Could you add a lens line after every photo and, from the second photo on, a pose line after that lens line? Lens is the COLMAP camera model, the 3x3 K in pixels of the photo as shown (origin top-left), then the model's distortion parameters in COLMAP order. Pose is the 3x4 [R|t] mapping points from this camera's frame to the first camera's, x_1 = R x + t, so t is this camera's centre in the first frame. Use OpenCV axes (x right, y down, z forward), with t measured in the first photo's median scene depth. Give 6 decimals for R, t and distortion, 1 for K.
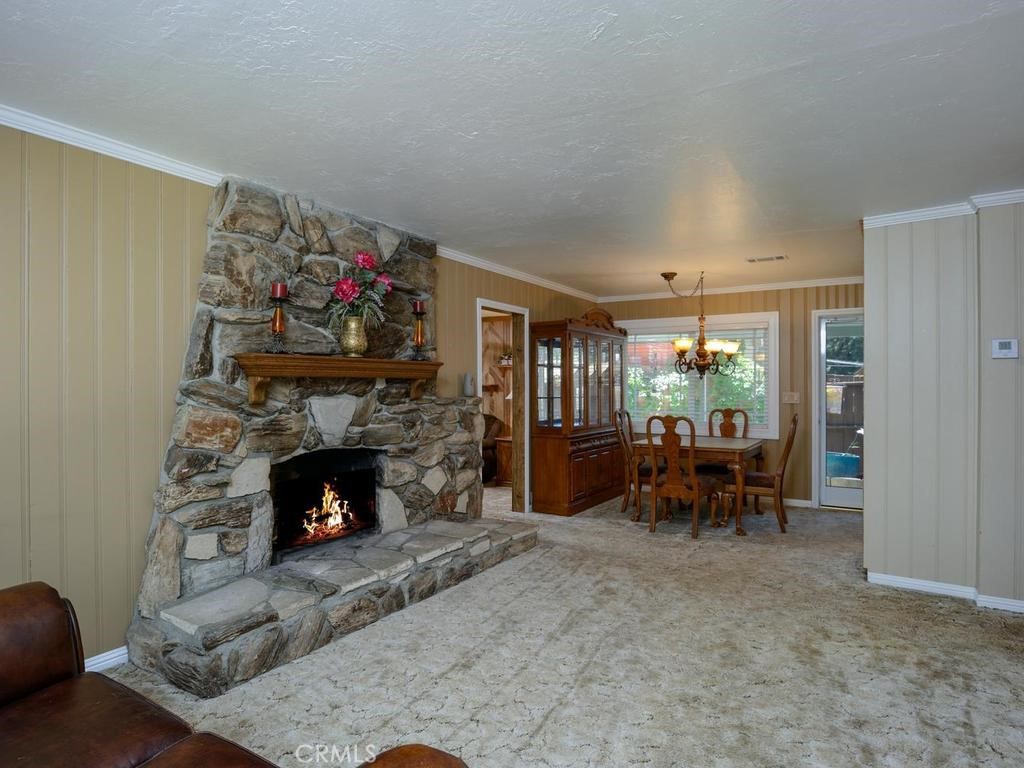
lens RADIAL K [[571.7, 0, 507.2], [0, 571.7, 383.4], [0, 0, 1]] dist [-0.016783, 0.000247]
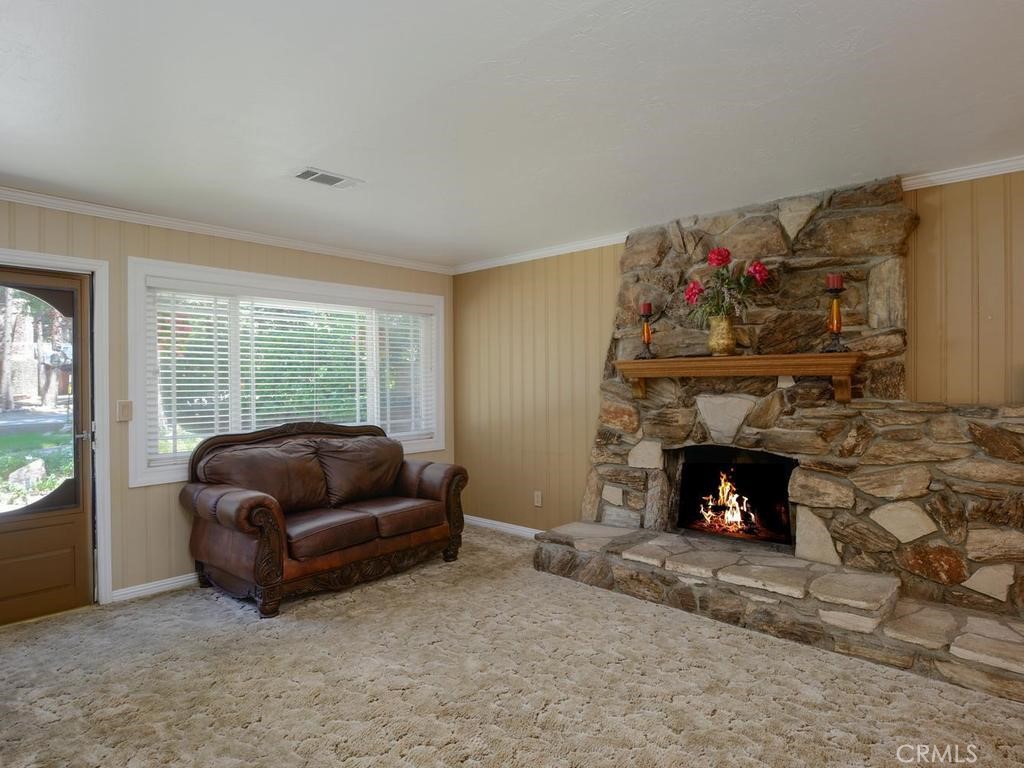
lens RADIAL K [[571.7, 0, 507.2], [0, 571.7, 383.4], [0, 0, 1]] dist [-0.016783, 0.000247]
pose [[-0.161964, 0.003949, -0.986789, 0.792442], [0.008790, 0.999958, 0.002559, -0.004226], [0.986757, -0.008259, -0.161992, 0.808728]]
